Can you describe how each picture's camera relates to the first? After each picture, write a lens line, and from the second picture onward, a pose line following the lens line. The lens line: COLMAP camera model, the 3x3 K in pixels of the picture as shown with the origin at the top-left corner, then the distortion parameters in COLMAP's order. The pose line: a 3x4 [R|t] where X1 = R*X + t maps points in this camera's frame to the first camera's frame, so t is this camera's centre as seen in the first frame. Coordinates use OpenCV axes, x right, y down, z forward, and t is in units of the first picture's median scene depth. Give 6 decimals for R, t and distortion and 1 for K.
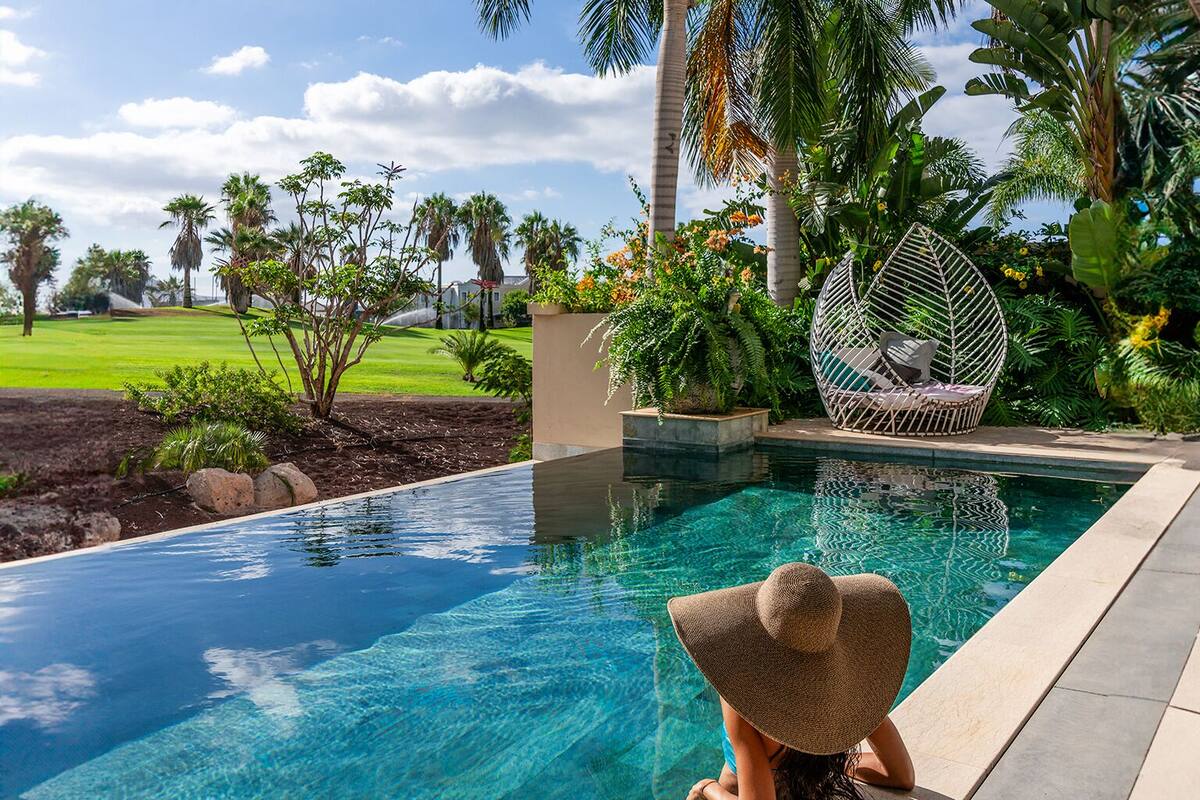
lens RADIAL K [[1081.6, 0, 600.0], [0, 1081.6, 400.0], [0, 0, 1]] dist [0.001958, 0.000652]
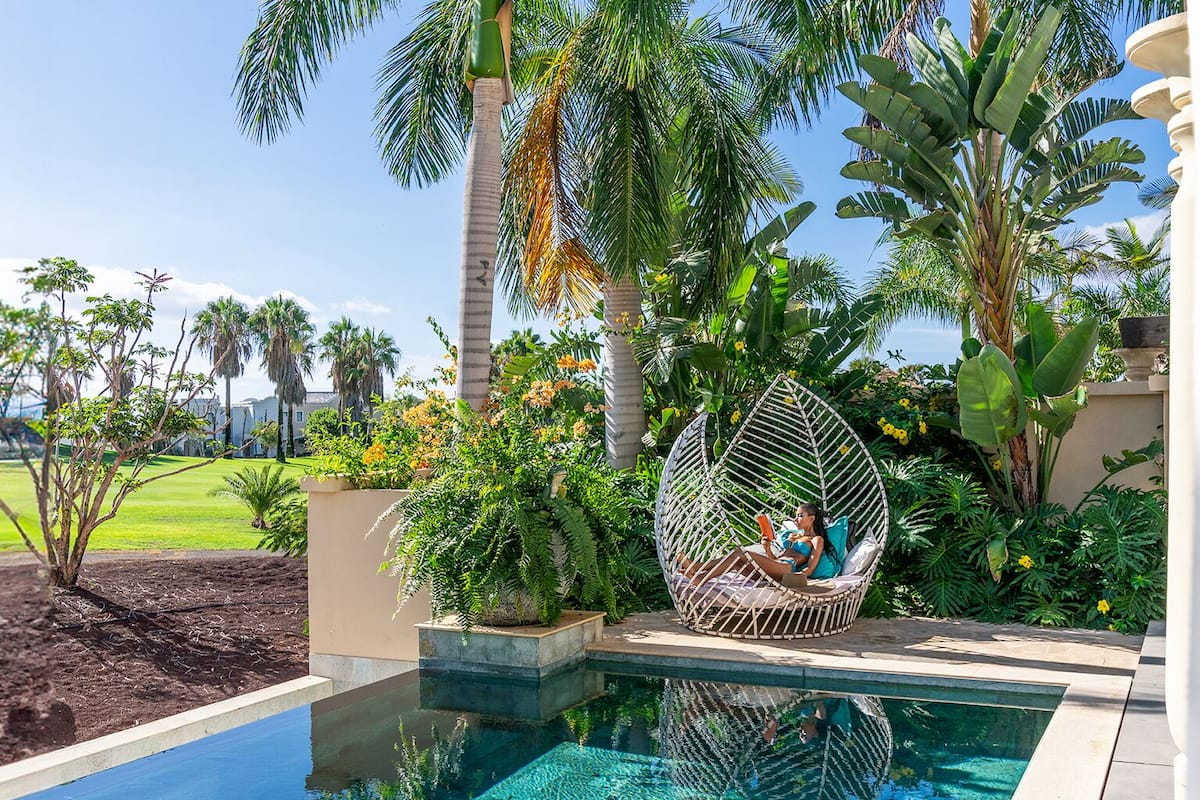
lens RADIAL K [[1005.9, 0, 600.0], [0, 1005.9, 400.0], [0, 0, 1]] dist [-0.000904, 0.004283]
pose [[0.993925, -0.010024, 0.109602, 0.067884], [0.009342, 0.999934, 0.006736, -0.143803], [-0.109663, -0.005671, 0.993953, 0.240537]]
